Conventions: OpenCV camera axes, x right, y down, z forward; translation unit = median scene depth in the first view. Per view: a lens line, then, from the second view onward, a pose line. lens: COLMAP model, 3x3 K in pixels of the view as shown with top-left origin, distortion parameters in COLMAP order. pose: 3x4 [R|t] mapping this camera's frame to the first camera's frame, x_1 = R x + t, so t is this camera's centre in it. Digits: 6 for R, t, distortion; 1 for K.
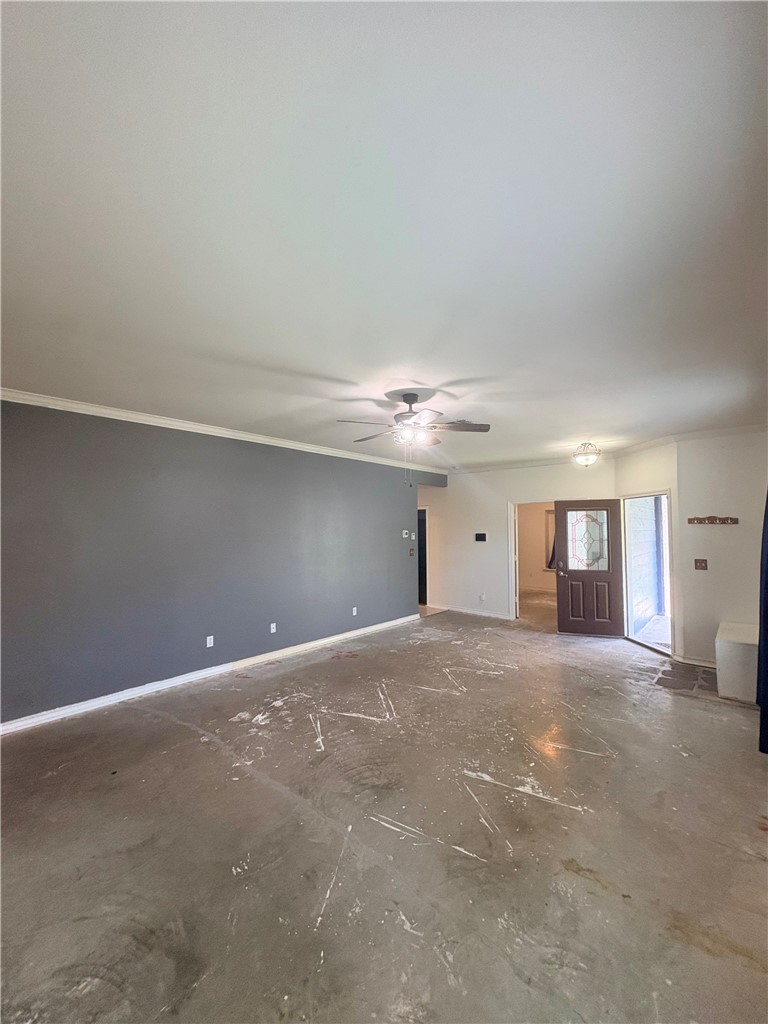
lens RADIAL K [[406.9, 0, 383.8], [0, 406.9, 515.6], [0, 0, 1]] dist [-0.001781, 0.000242]
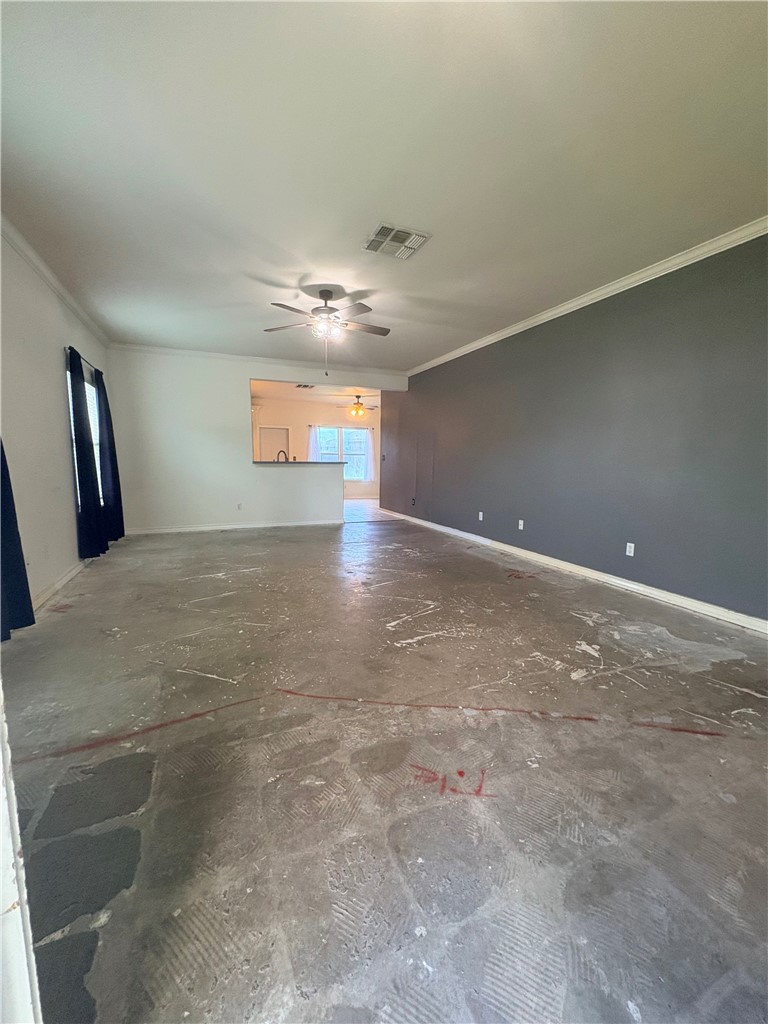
lens RADIAL K [[406.9, 0, 383.4], [0, 406.9, 510.4], [0, 0, 1]] dist [-0.001781, 0.000242]
pose [[-0.418249, 0.114723, -0.901058, 0.734116], [0.020118, 0.992919, 0.117080, 0.121458], [0.908109, 0.030841, -0.417596, 1.101856]]
